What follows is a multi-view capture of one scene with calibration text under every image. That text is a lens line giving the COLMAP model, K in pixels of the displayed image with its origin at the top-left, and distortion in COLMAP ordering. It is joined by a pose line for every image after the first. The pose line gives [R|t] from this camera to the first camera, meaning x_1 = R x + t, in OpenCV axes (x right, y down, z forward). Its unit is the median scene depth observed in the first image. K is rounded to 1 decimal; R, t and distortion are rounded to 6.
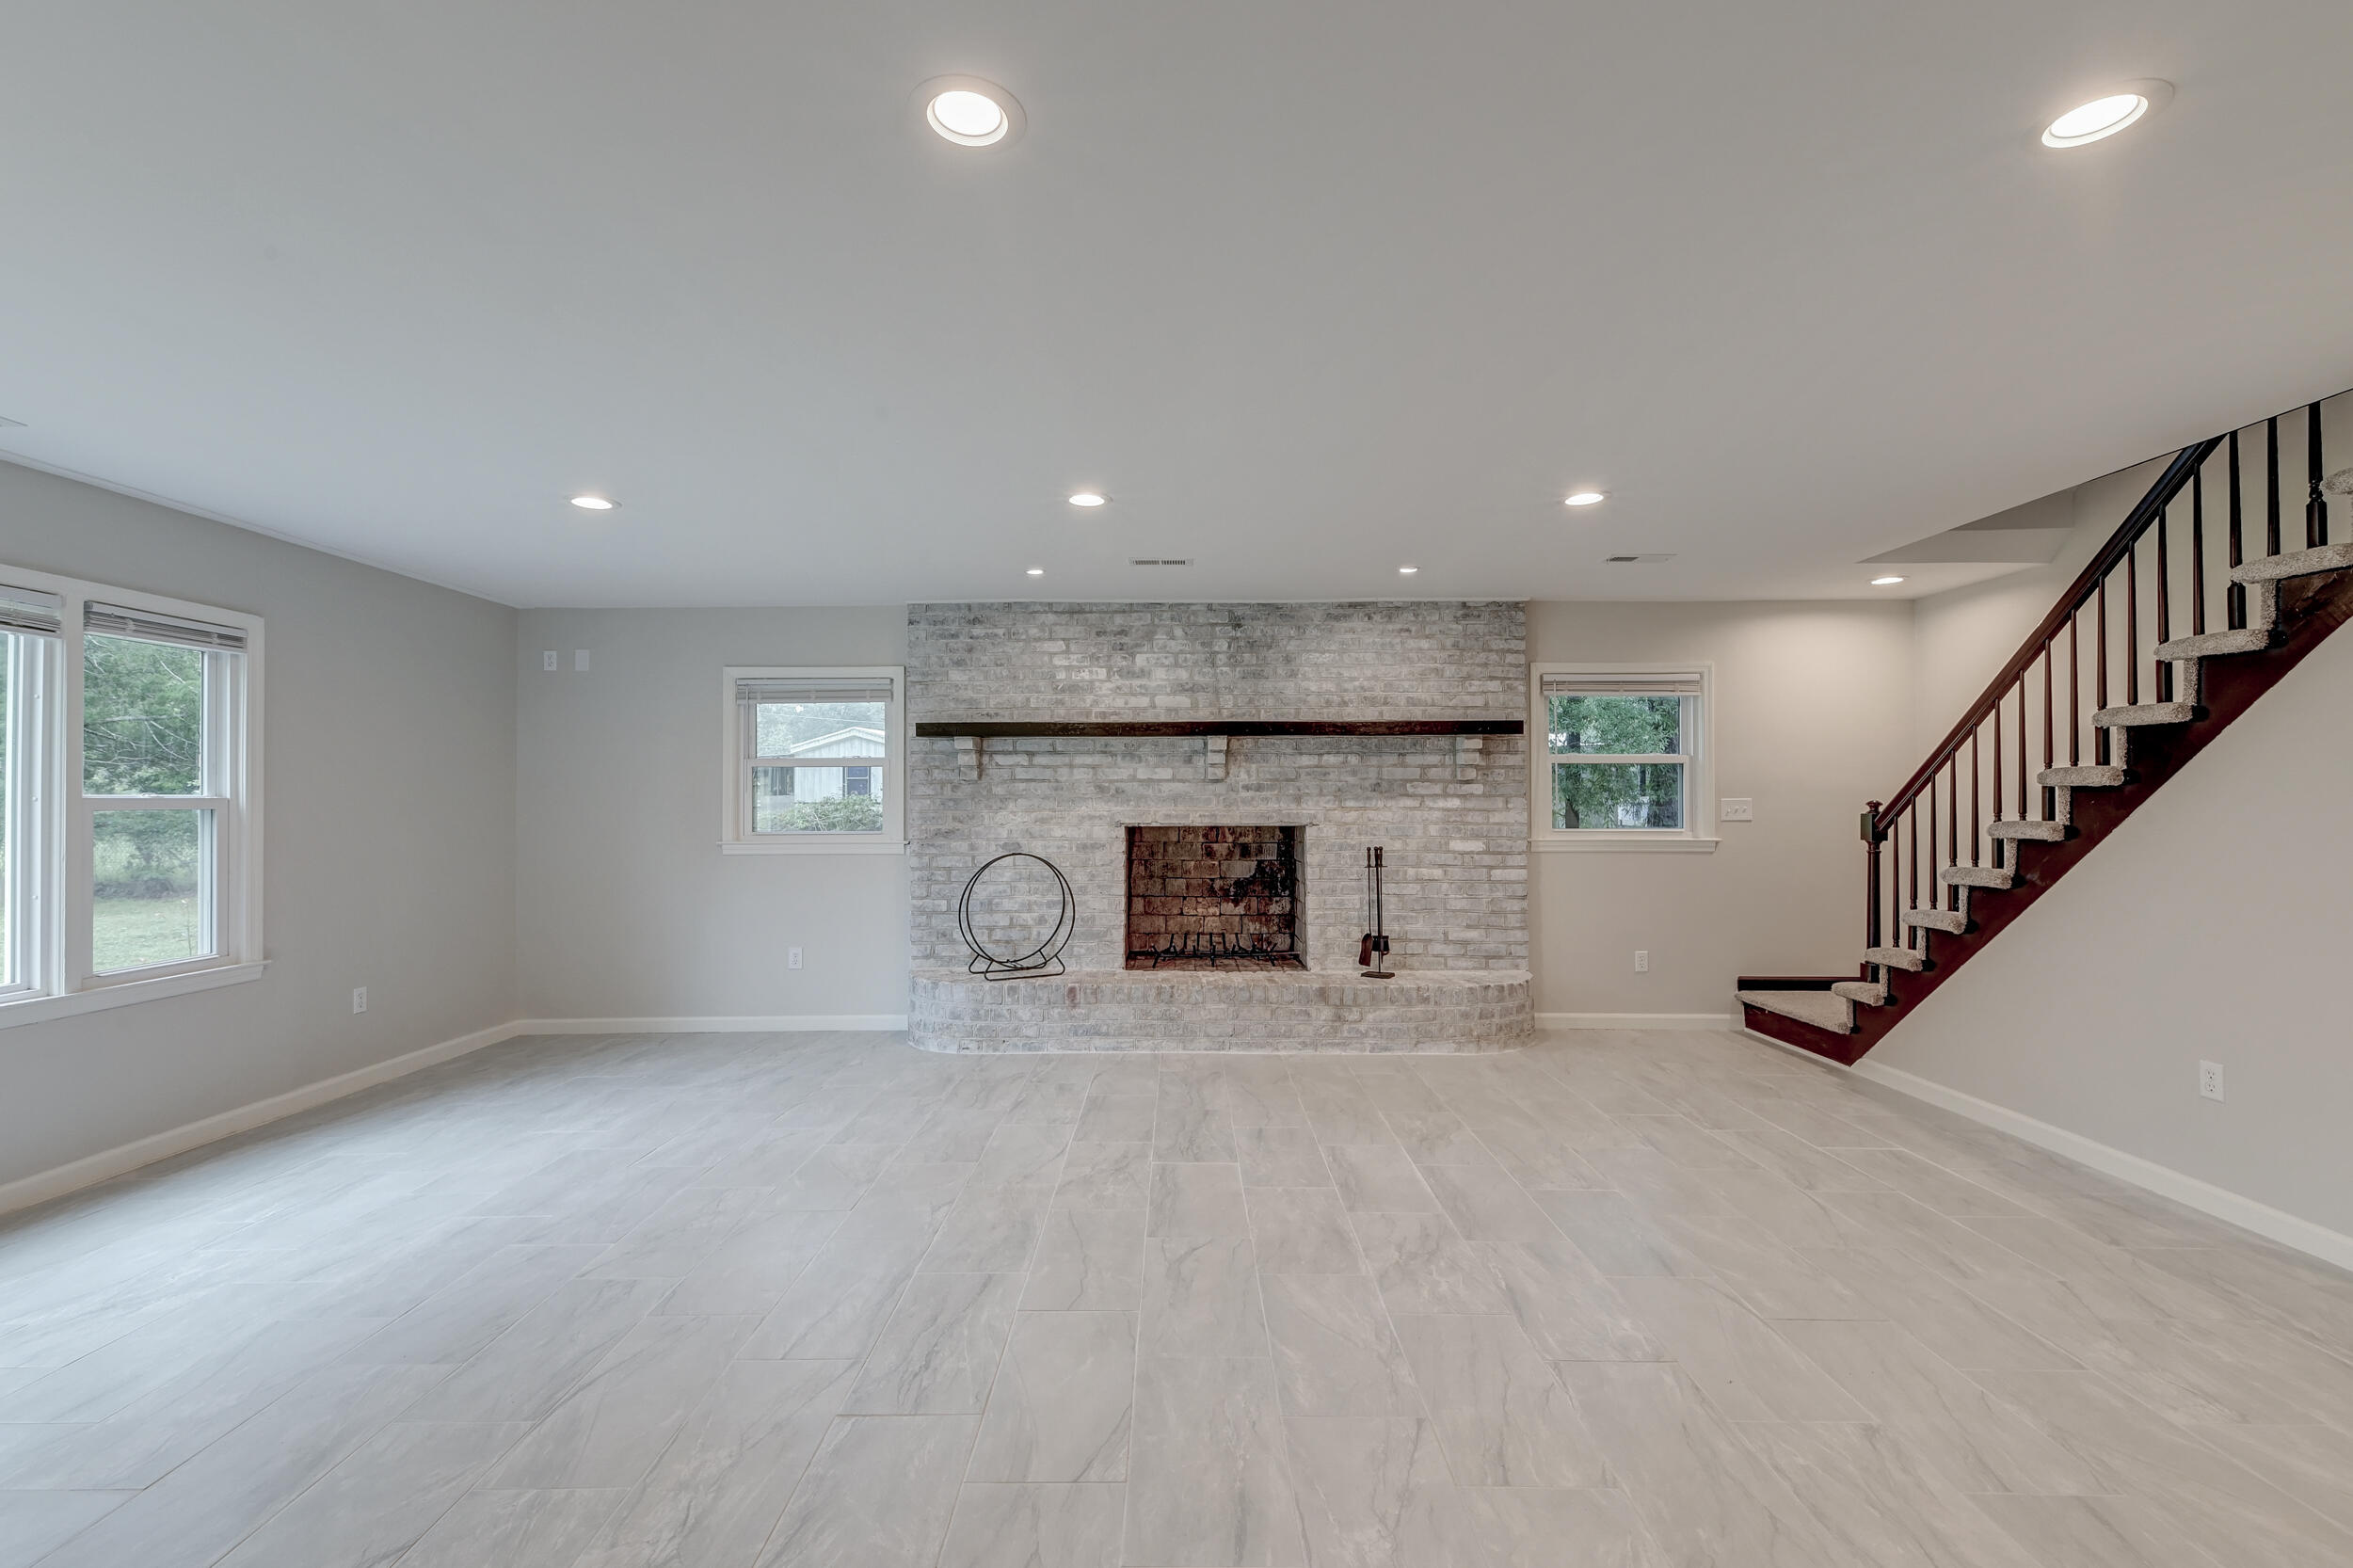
lens RADIAL K [[993.2, 0, 1180.3], [0, 993.2, 774.2], [0, 0, 1]] dist [0.020638, -0.009613]
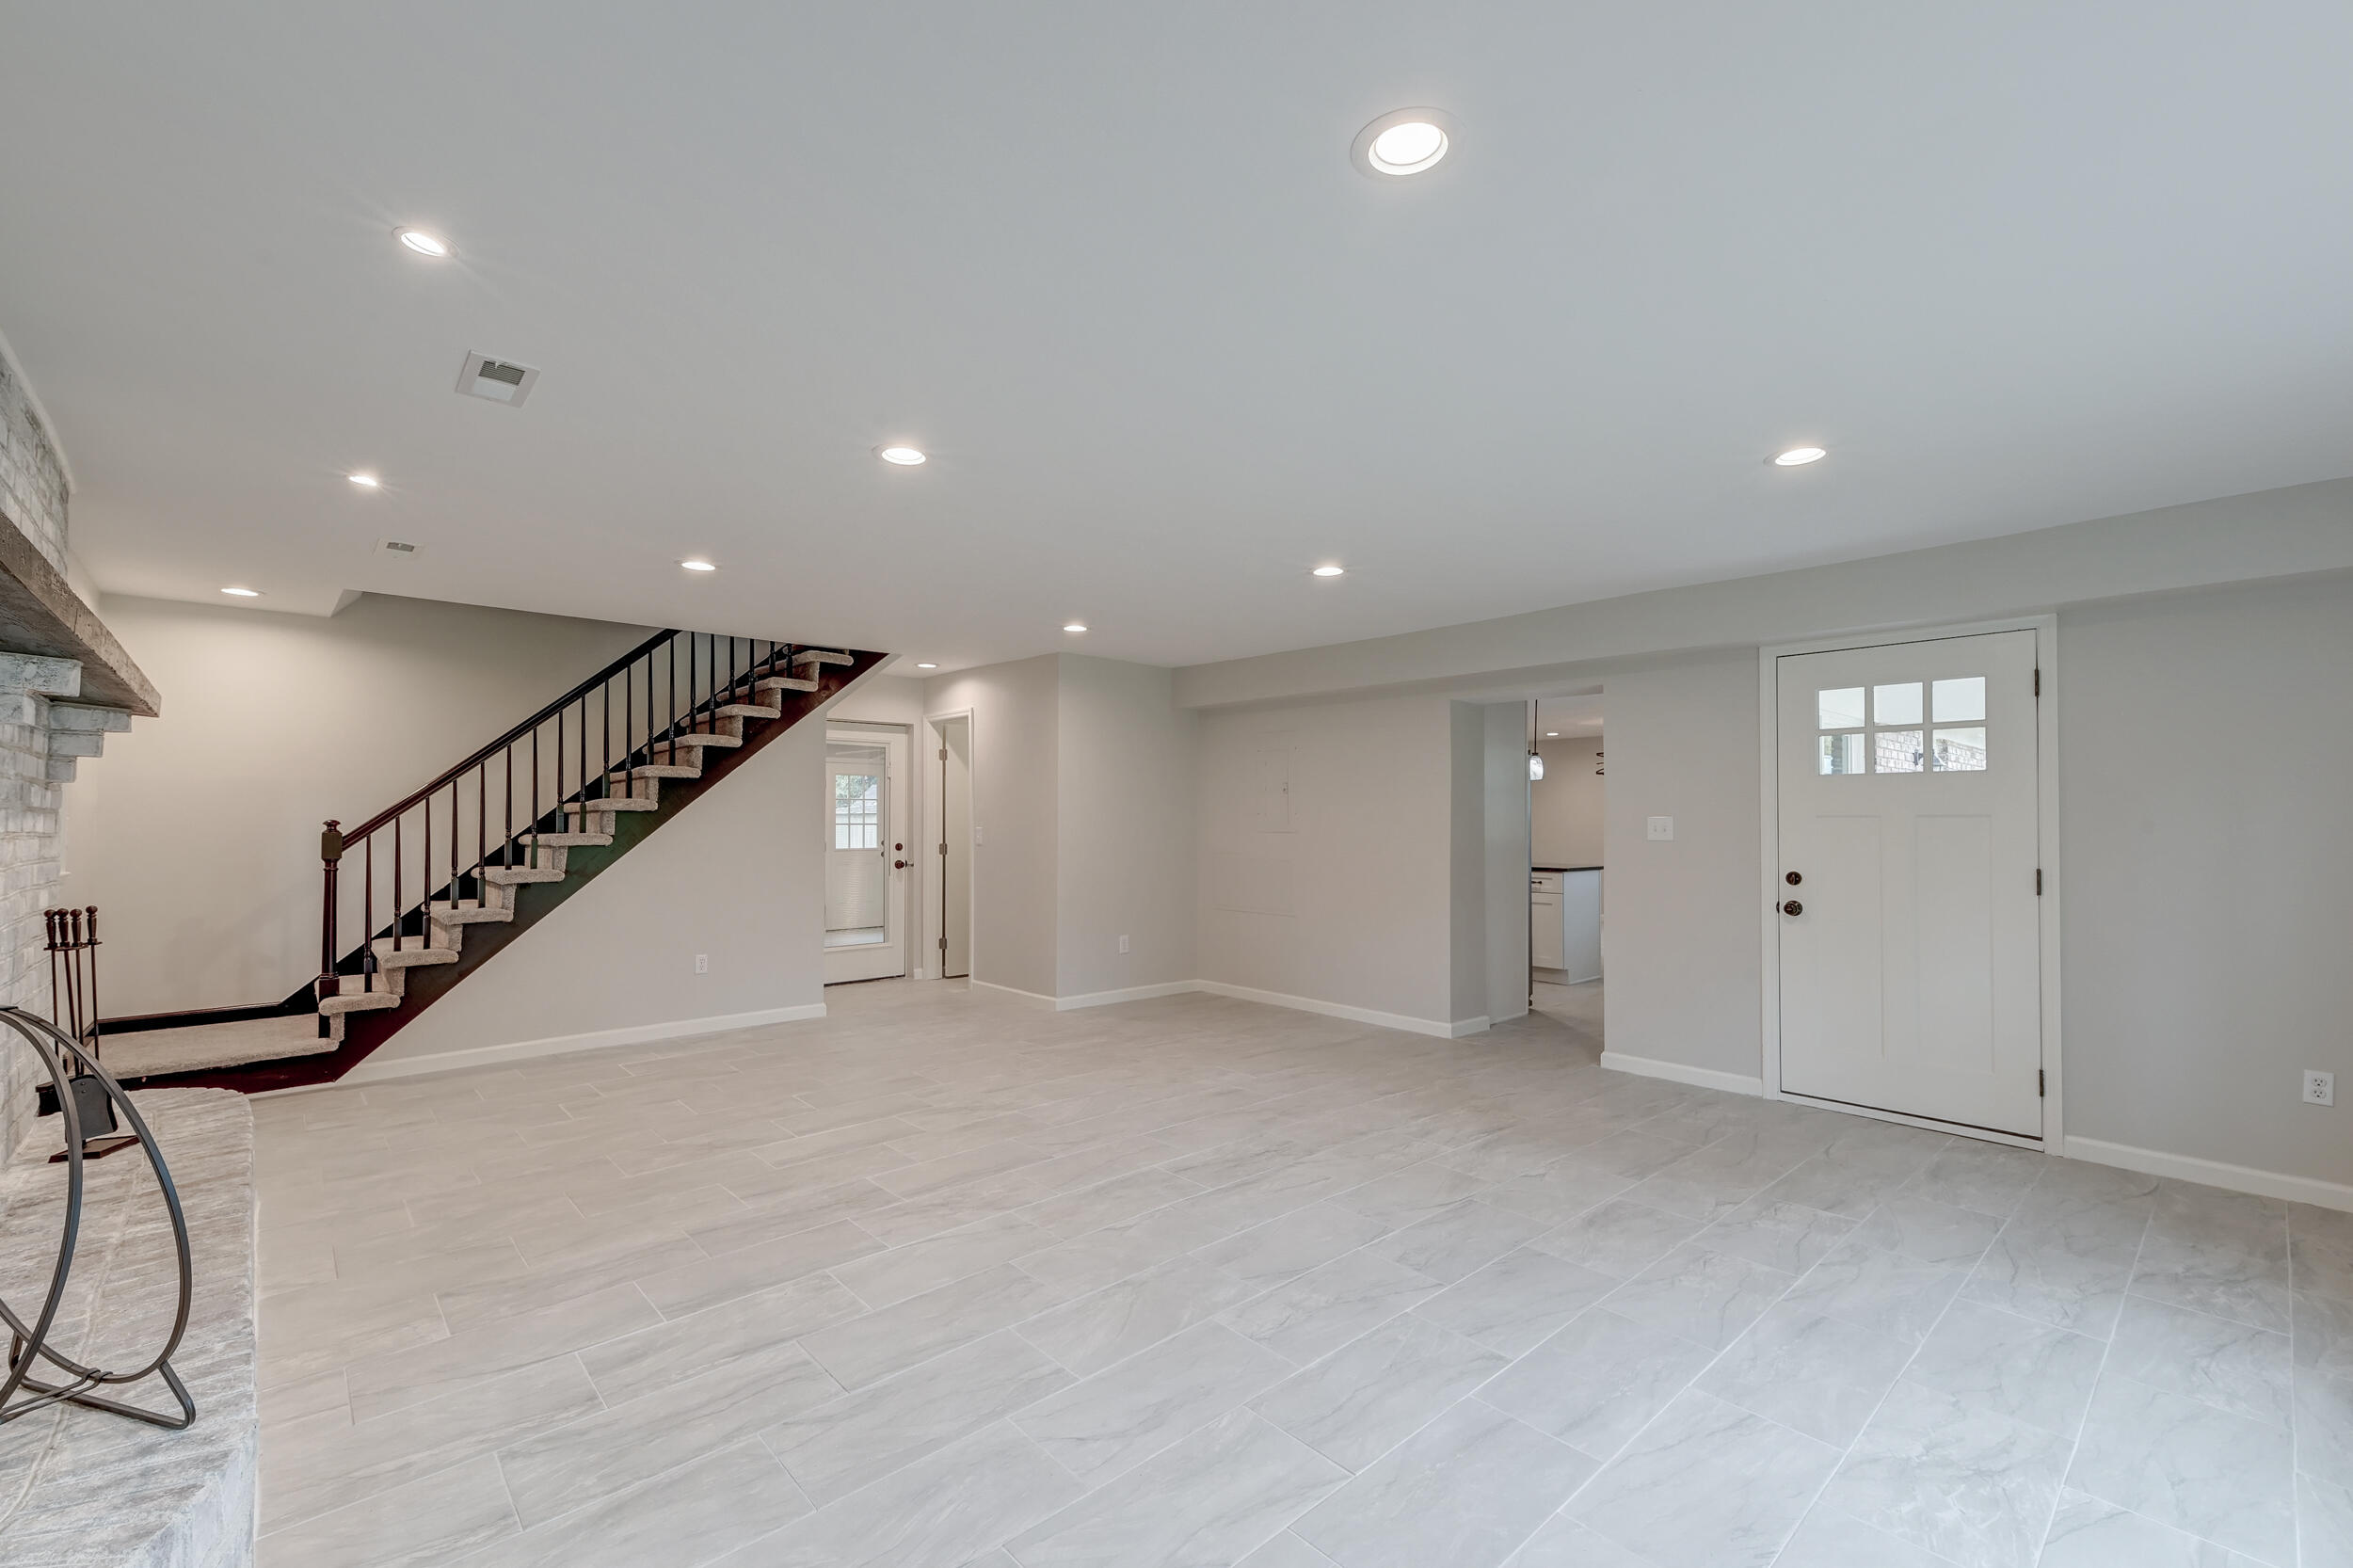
lens RADIAL K [[989.1, 0, 1172.6], [0, 989.1, 779.3], [0, 0, 1]] dist [0.021743, -0.009797]
pose [[-0.674732, 0.031446, 0.737393, -0.622133], [-0.018492, 0.998058, -0.059483, 0.029064], [-0.737831, -0.053771, -0.672840, 1.010132]]
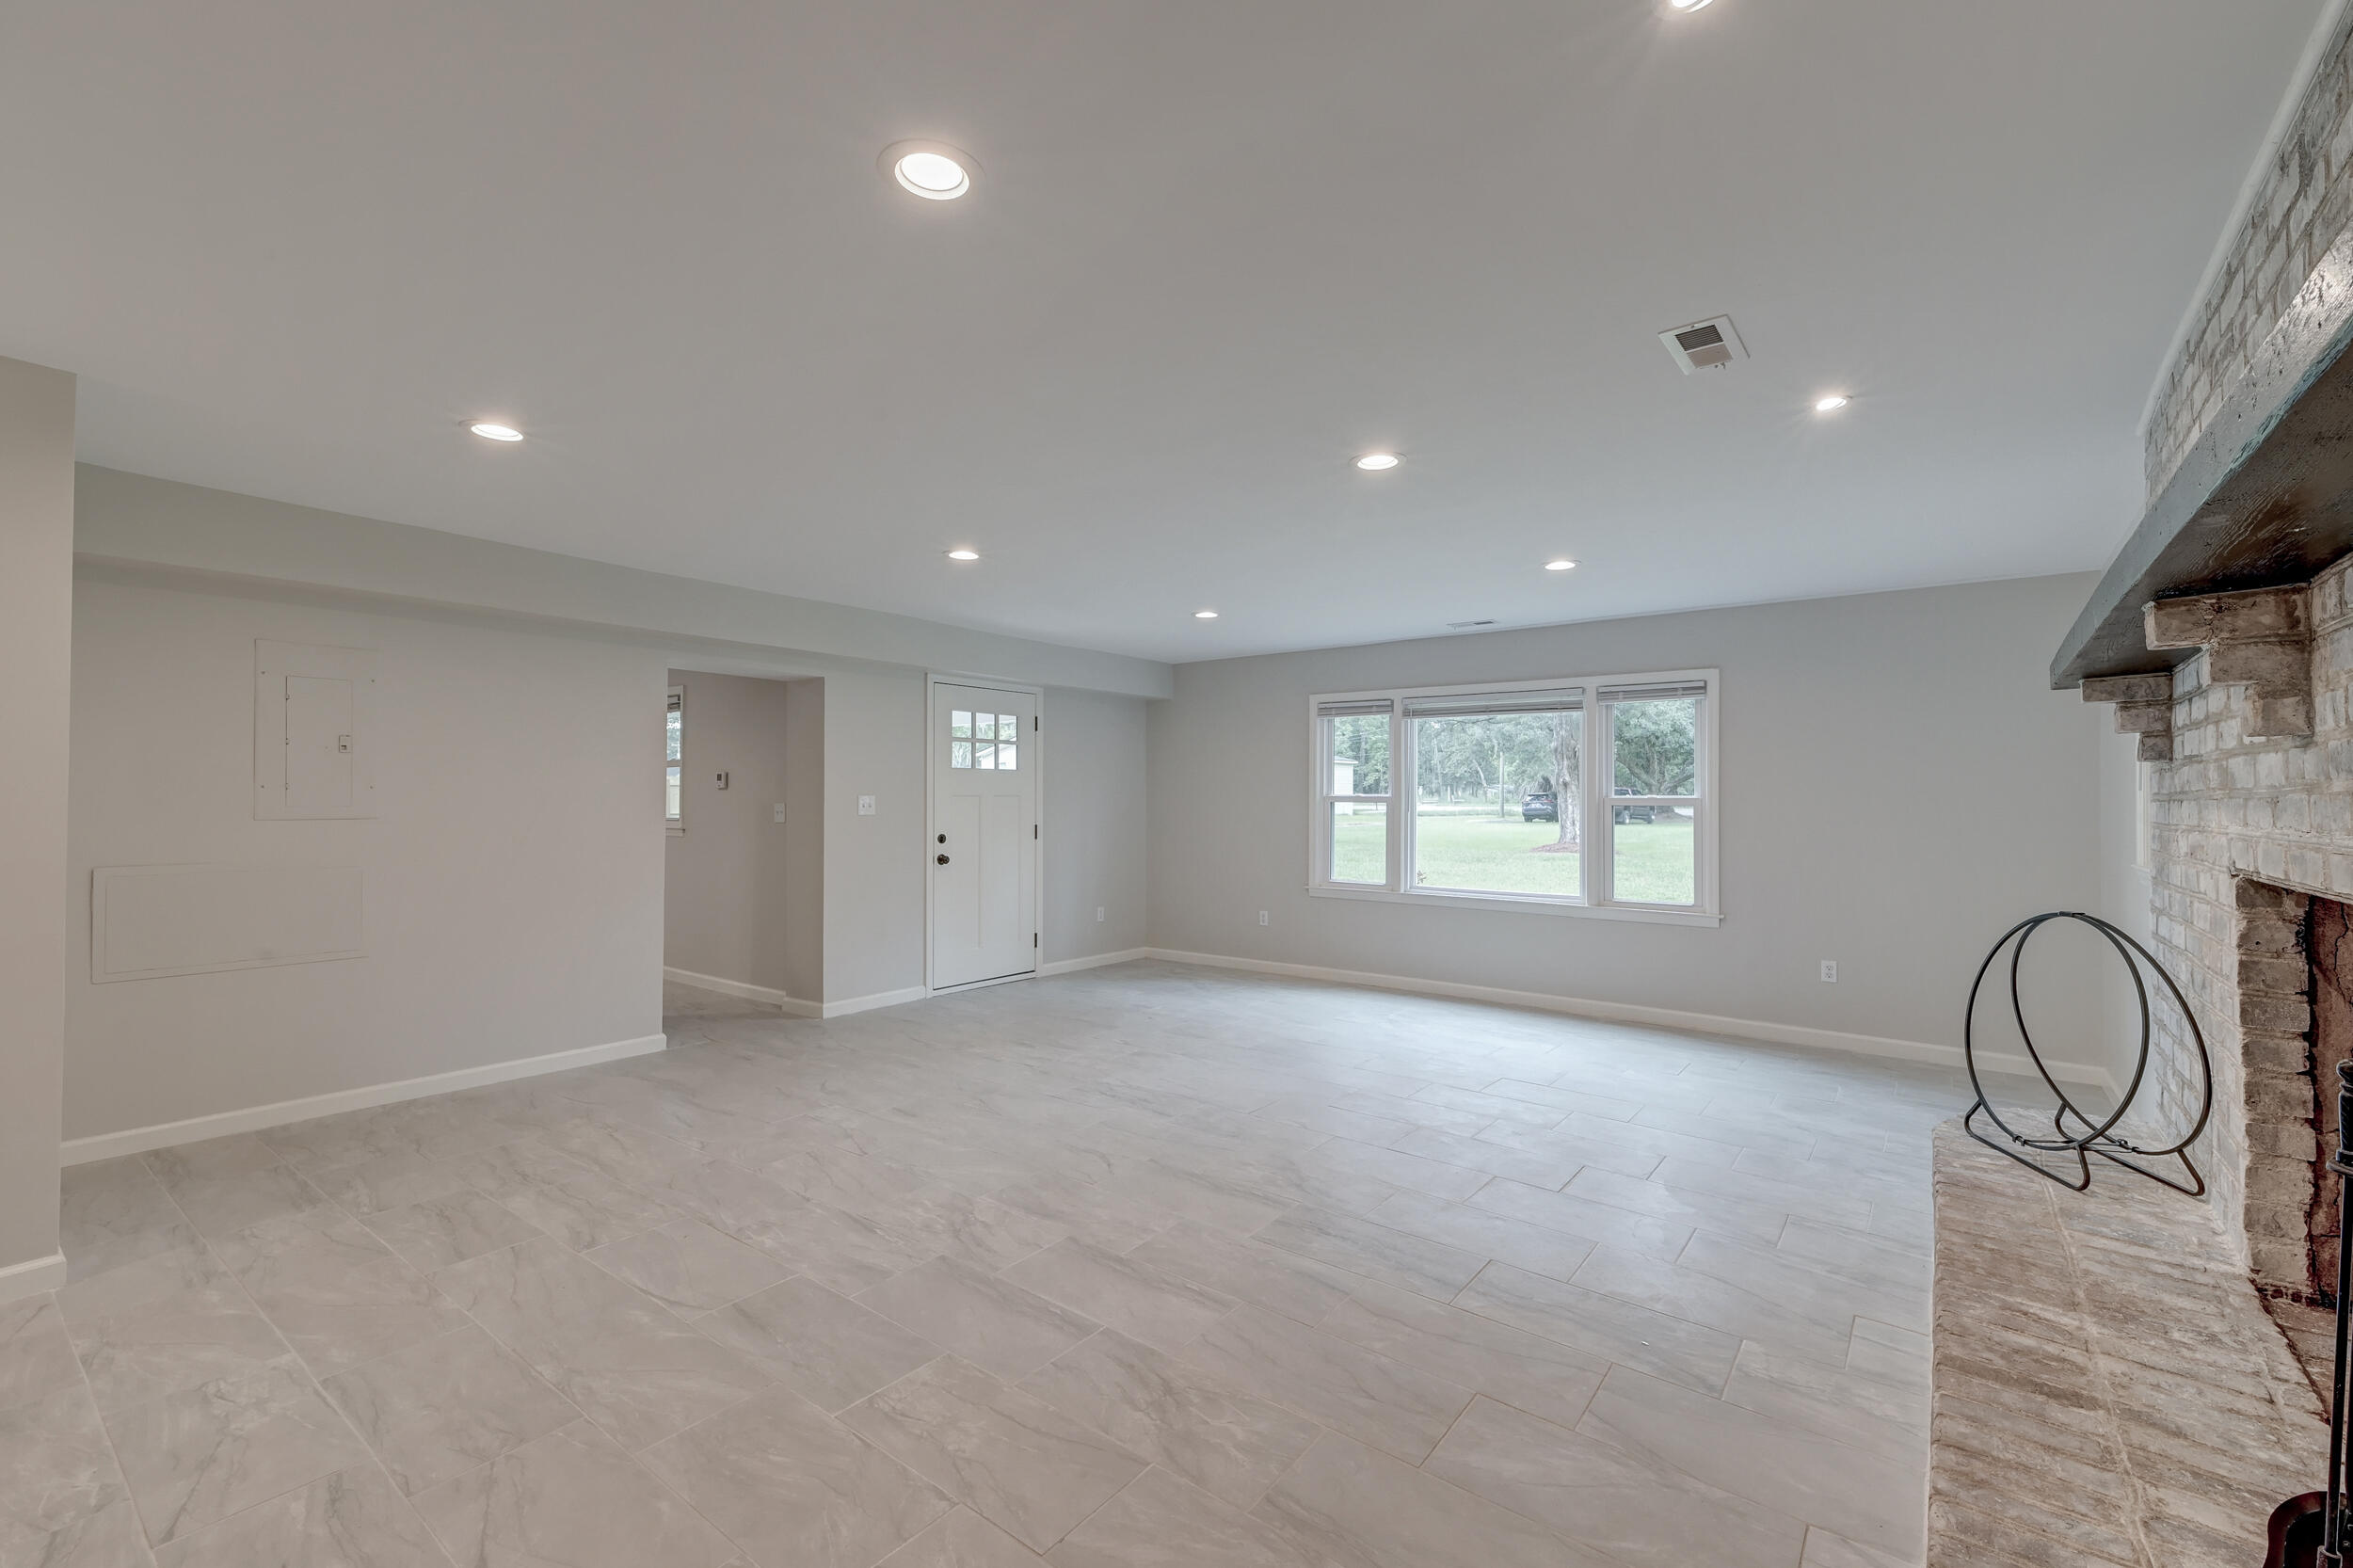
lens RADIAL K [[989.1, 0, 1172.6], [0, 989.1, 779.3], [0, 0, 1]] dist [0.021743, -0.009797]
pose [[-0.610966, -0.013673, -0.791539, 0.522491], [0.017681, 0.999366, -0.030910, 0.022006], [0.791459, -0.032881, -0.610337, 1.010648]]
